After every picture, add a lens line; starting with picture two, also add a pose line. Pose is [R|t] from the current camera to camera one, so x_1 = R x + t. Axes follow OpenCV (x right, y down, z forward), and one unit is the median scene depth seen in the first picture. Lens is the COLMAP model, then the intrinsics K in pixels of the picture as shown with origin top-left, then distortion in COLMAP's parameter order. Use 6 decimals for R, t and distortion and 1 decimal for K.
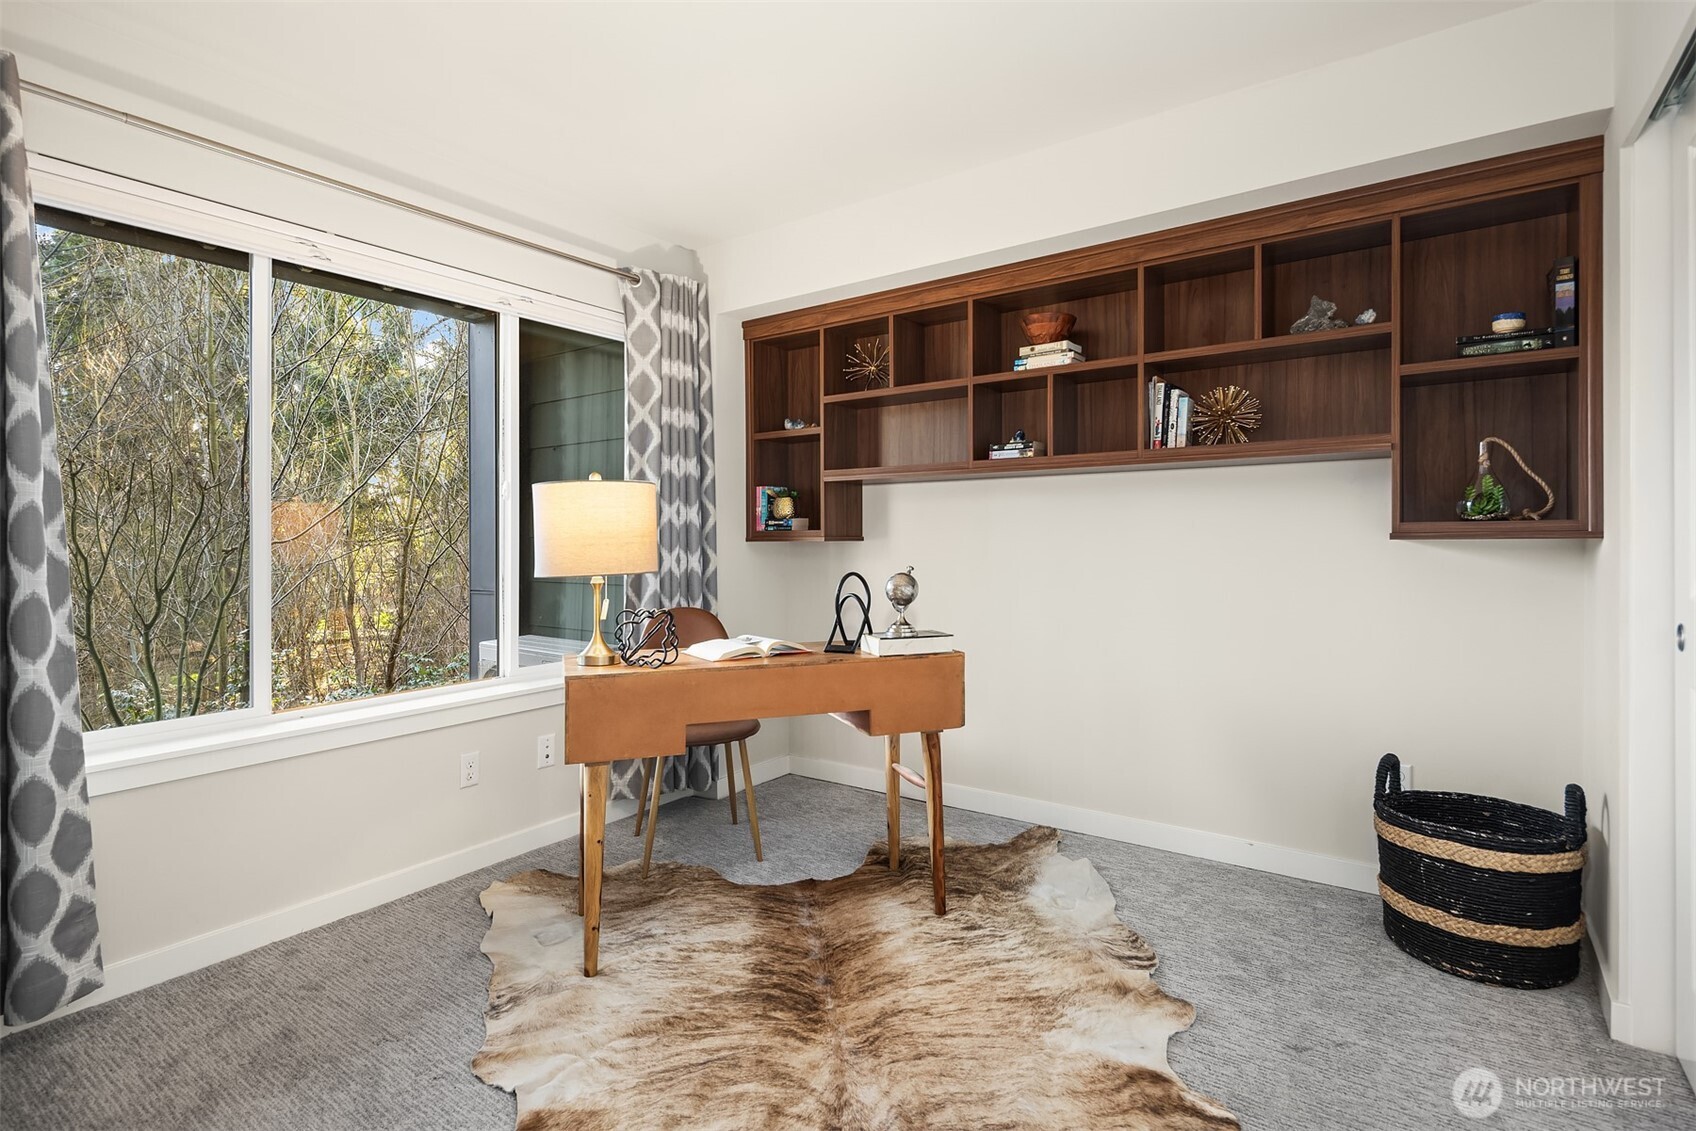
lens RADIAL K [[820.3, 0, 848.0], [0, 820.3, 565.5], [0, 0, 1]] dist [0.001071, -0.000051]
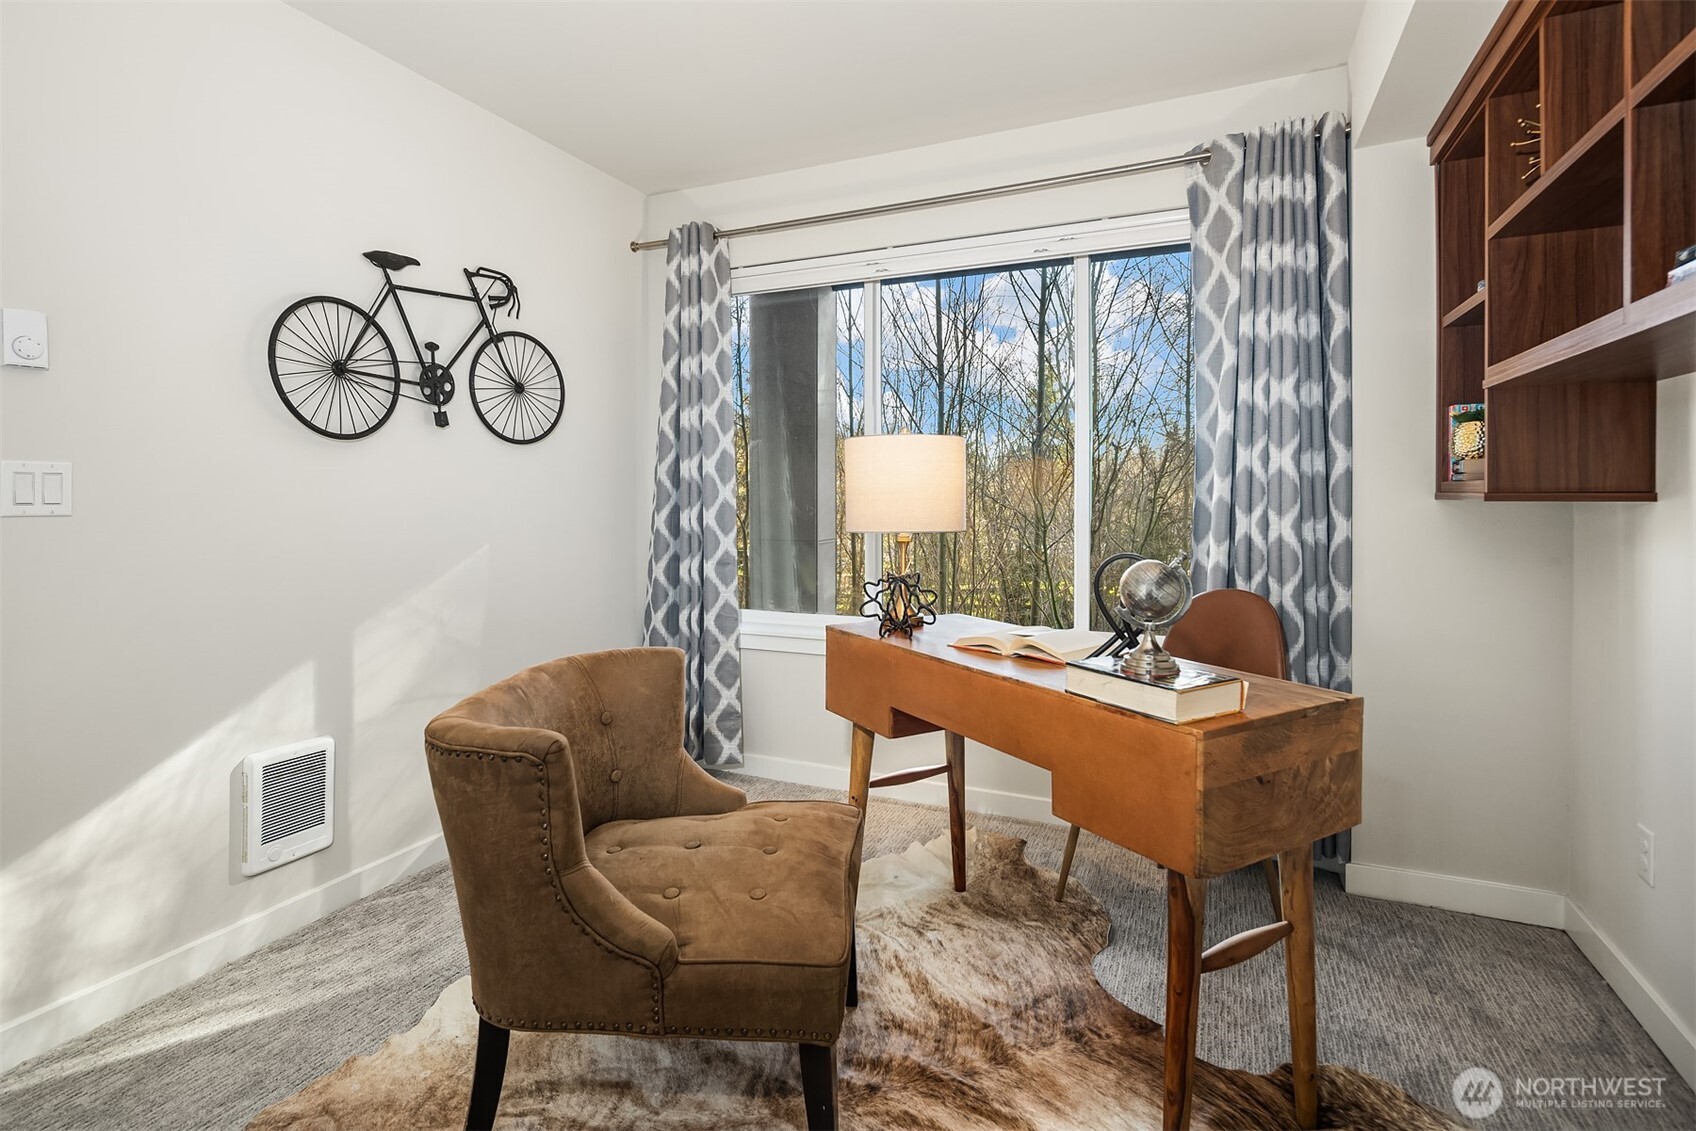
lens RADIAL K [[819.7, 0, 839.3], [0, 819.7, 515.9], [0, 0, 1]] dist [0.001020, -0.000187]
pose [[0.188655, 0.033245, -0.981480, 0.571762], [-0.031621, 0.999114, 0.027764, -0.029606], [0.981534, 0.025797, 0.189540, 0.675787]]
